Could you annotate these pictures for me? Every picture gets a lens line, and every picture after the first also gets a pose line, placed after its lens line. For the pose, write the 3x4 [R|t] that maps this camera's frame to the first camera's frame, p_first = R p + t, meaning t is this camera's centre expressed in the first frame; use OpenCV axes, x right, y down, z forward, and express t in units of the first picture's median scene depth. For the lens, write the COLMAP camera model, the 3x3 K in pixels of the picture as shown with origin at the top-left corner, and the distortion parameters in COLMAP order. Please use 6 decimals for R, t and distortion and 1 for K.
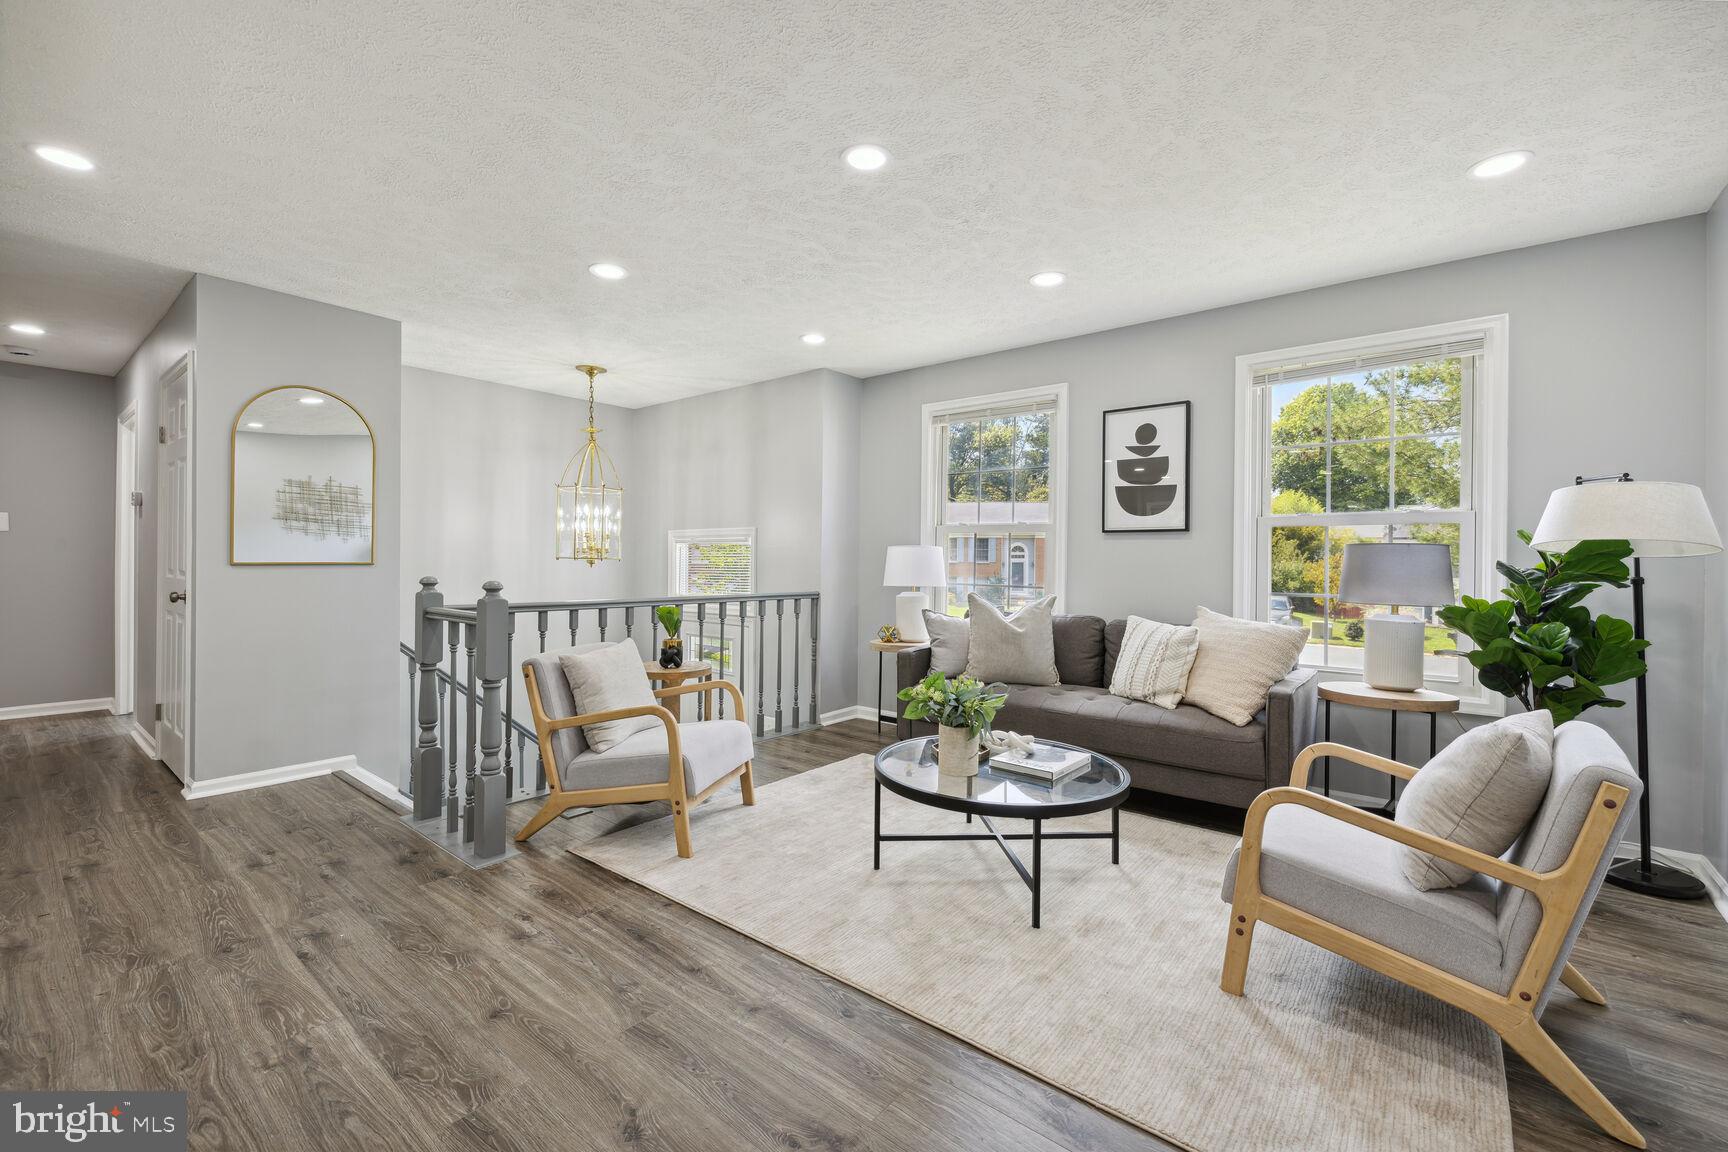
lens RADIAL K [[731.3, 0, 854.5], [0, 731.3, 559.4], [0, 0, 1]] dist [0.002046, 0.000217]
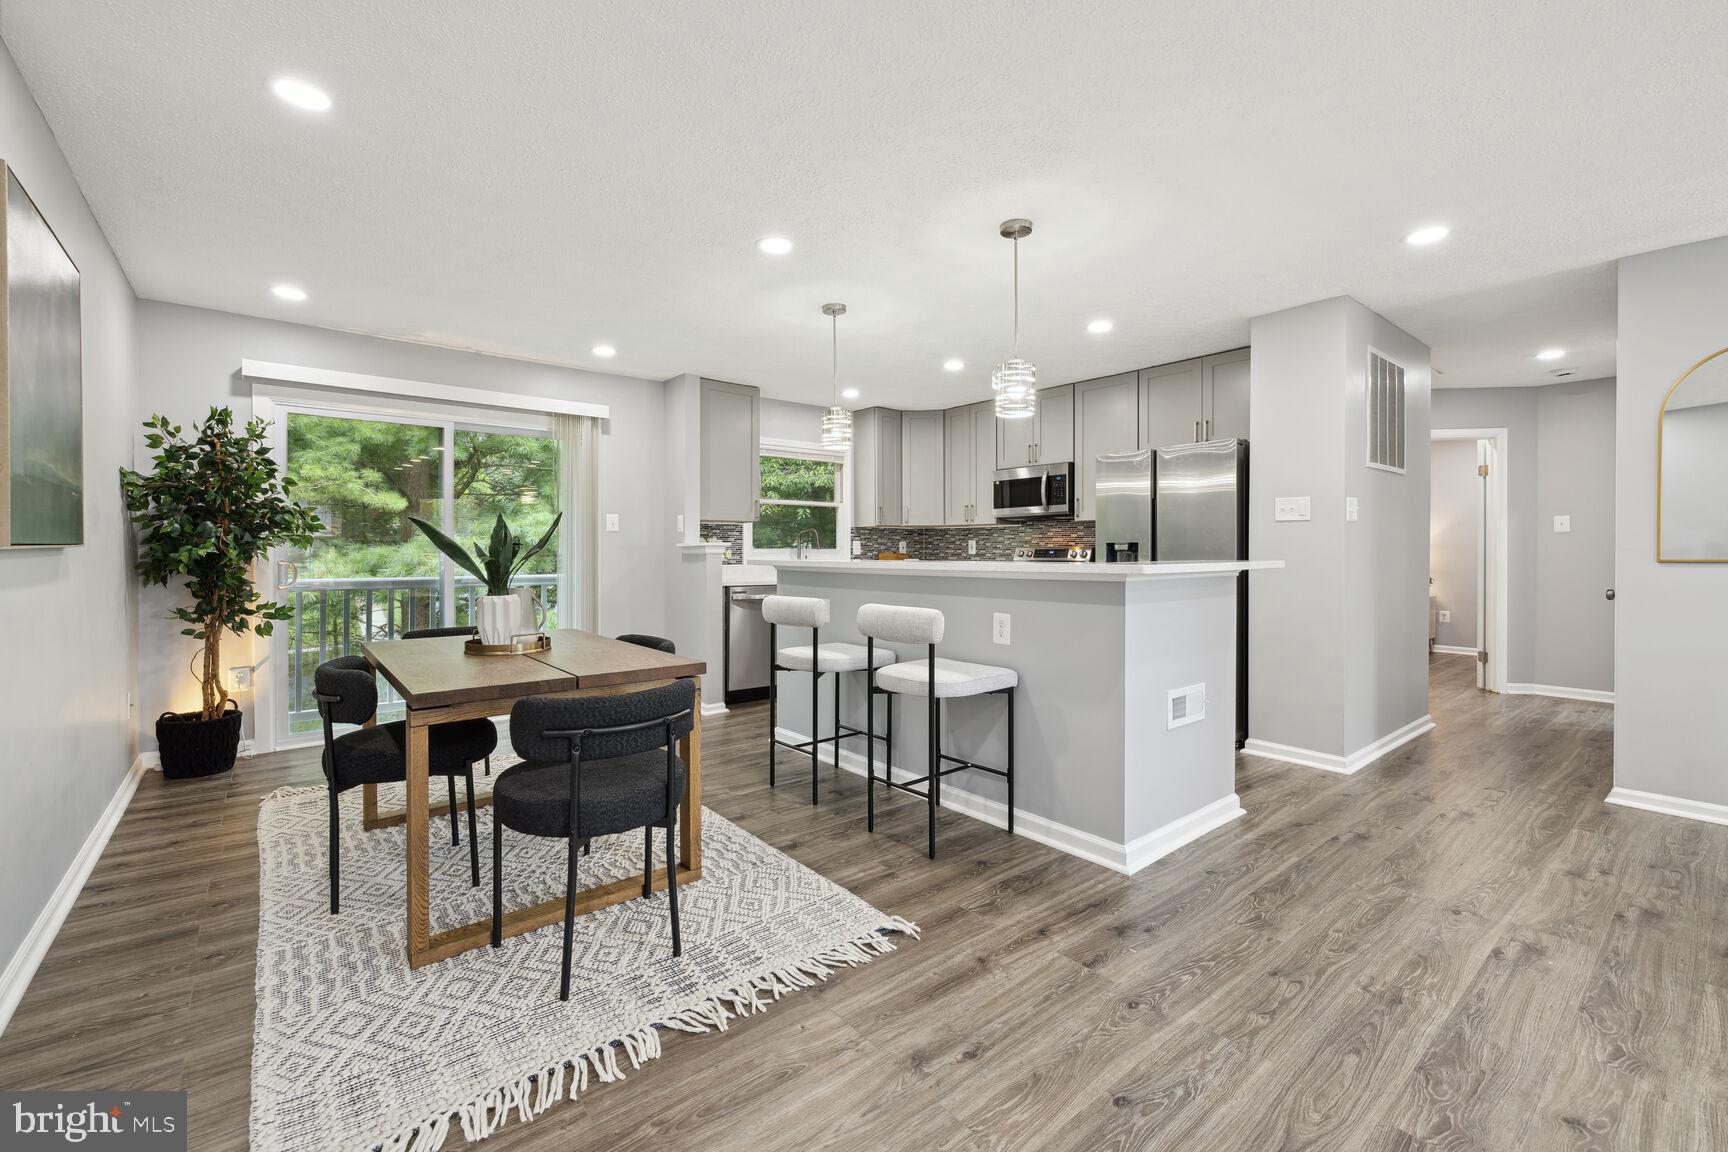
lens RADIAL K [[731.3, 0, 869.7], [0, 731.3, 554.9], [0, 0, 1]] dist [0.002046, 0.000217]
pose [[-0.185774, -0.003323, -0.982587, 0.295763], [-0.001068, 0.999994, -0.003180, 0.001501], [0.982592, 0.000458, -0.185776, 0.258972]]
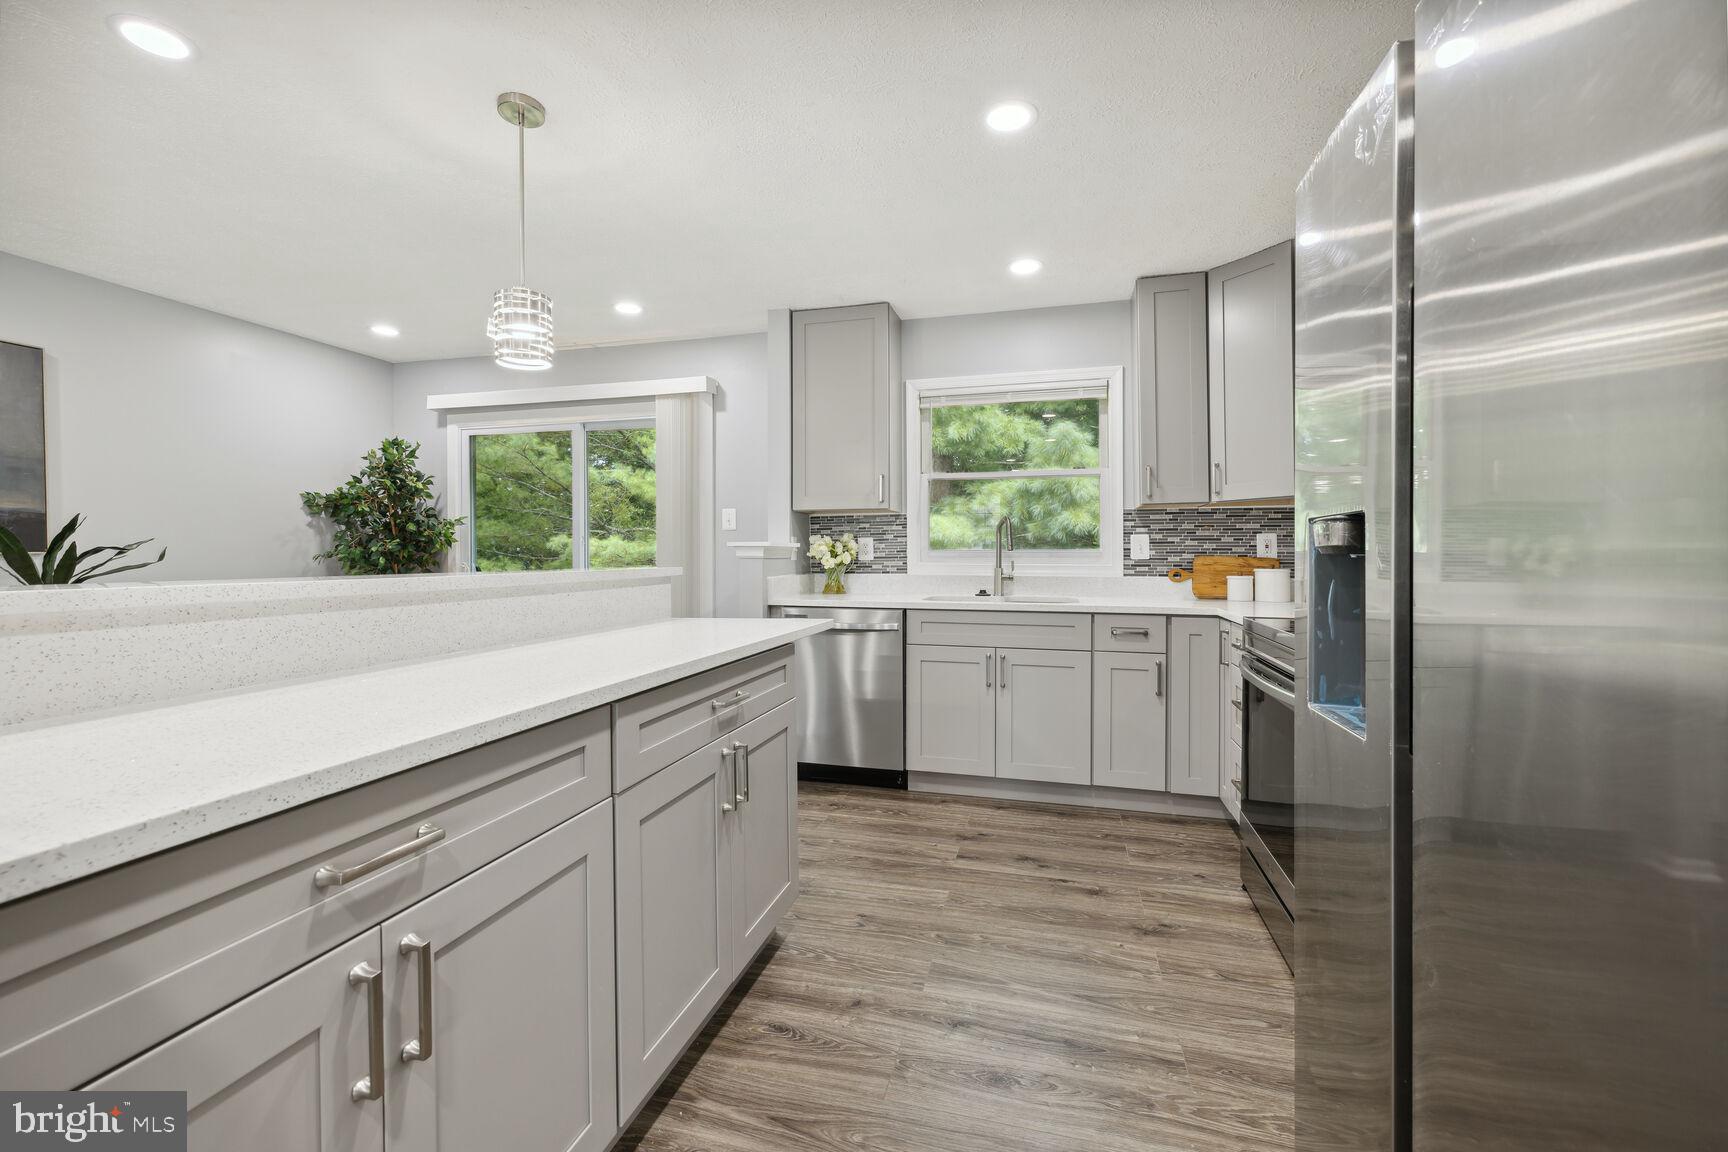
lens RADIAL K [[731.3, 0, 863.0], [0, 731.3, 560.4], [0, 0, 1]] dist [0.002046, 0.000217]
pose [[-0.911737, -0.004511, -0.410750, -1.097116], [-0.005613, 0.999983, 0.001477, -0.005369], [0.410736, 0.003652, -0.911747, 0.772191]]
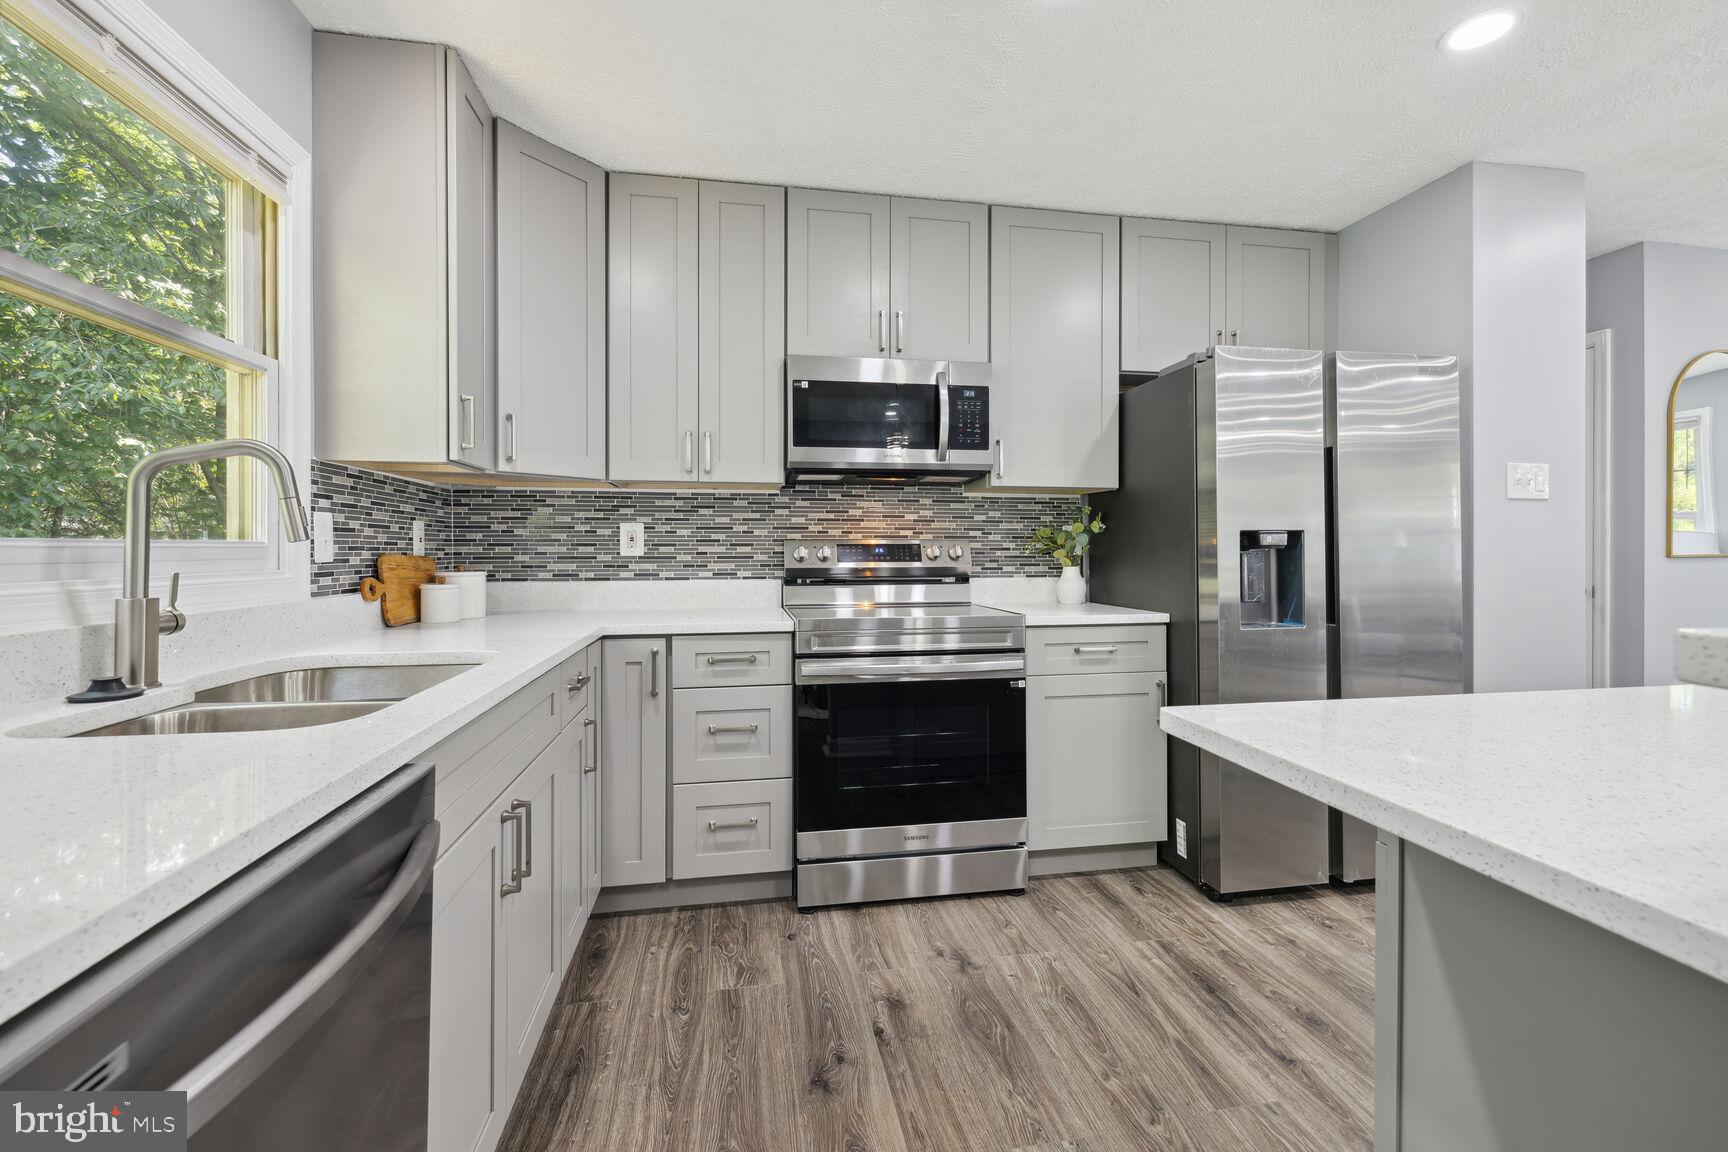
lens RADIAL K [[731.3, 0, 853.2], [0, 731.3, 536.8], [0, 0, 1]] dist [0.002046, 0.000217]
pose [[0.758753, -0.020674, -0.651051, -1.304156], [0.008595, 0.999727, -0.021729, -0.011912], [0.651322, 0.010892, 0.758723, -0.432762]]
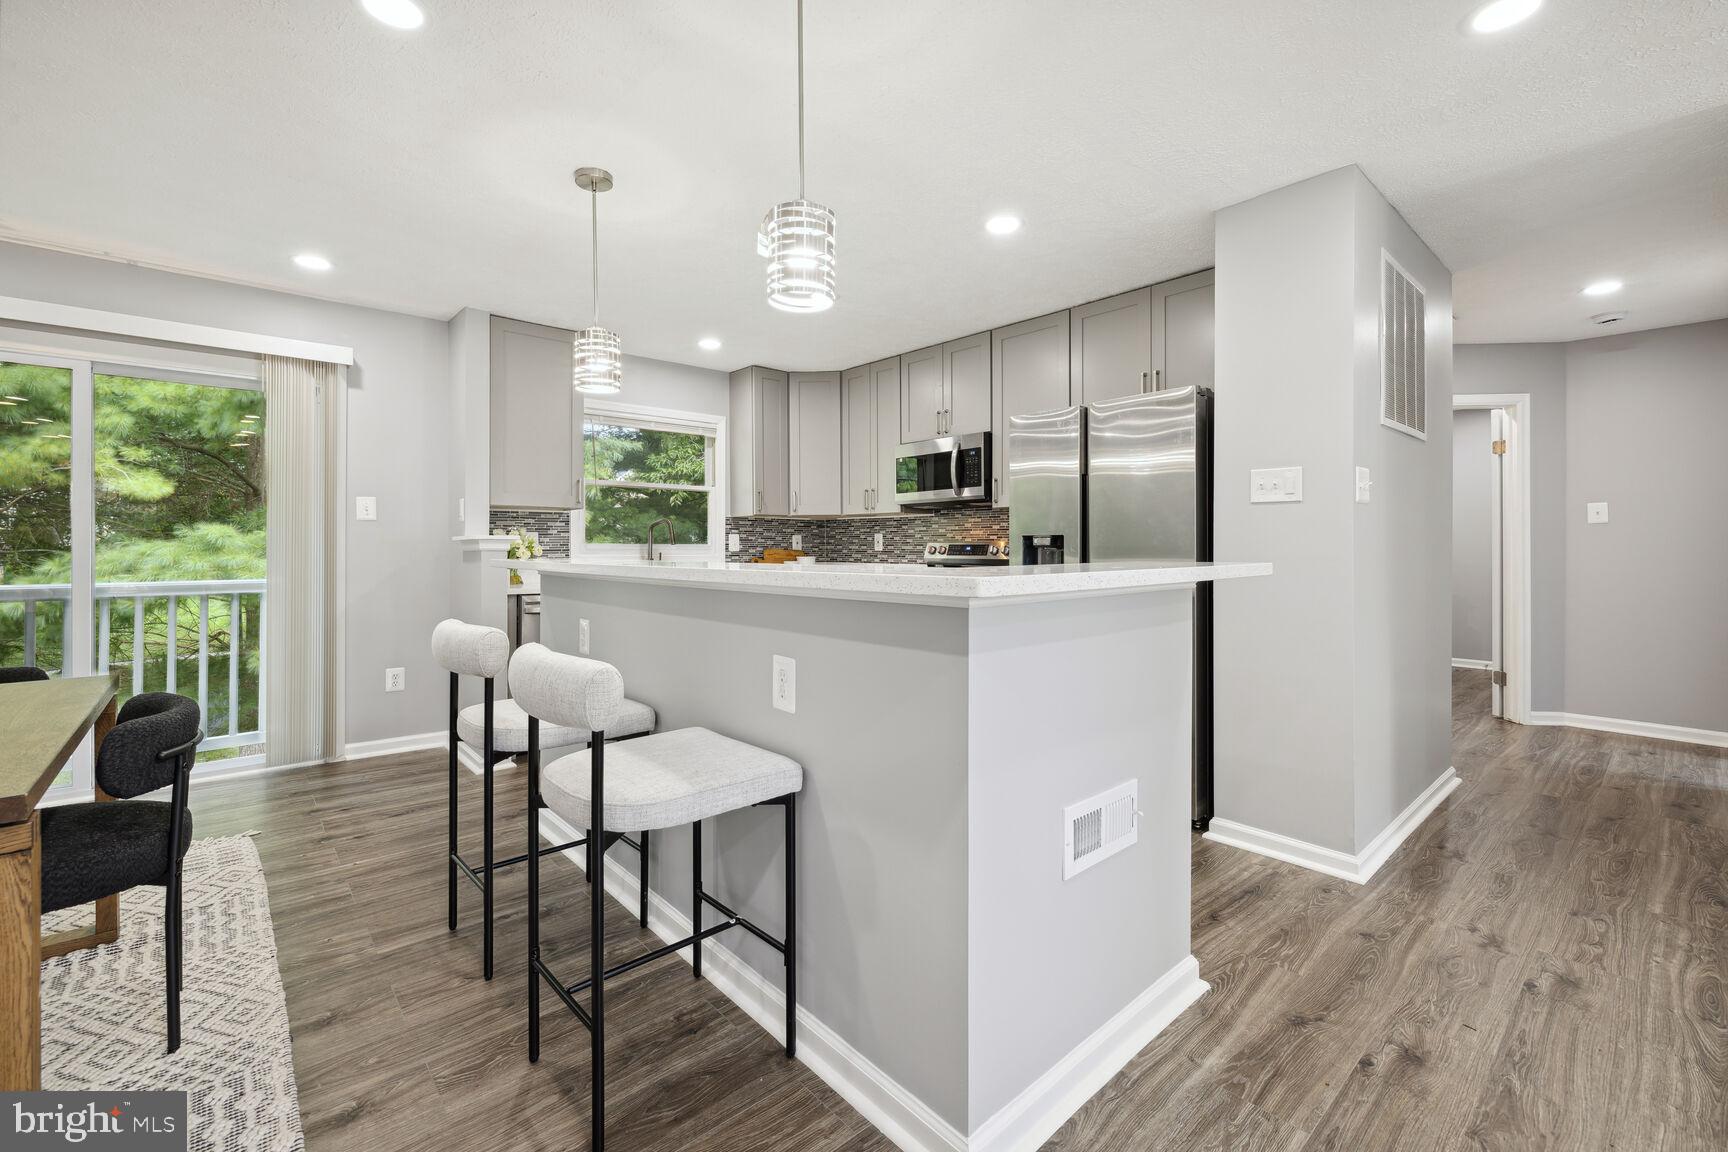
lens RADIAL K [[731.3, 0, 869.1], [0, 731.3, 547.4], [0, 0, 1]] dist [0.002046, 0.000217]
pose [[-0.149914, -0.007988, -0.988667, -0.216548], [-0.000228, 0.999968, -0.008045, -0.002716], [0.988699, -0.000981, -0.149911, 0.414666]]
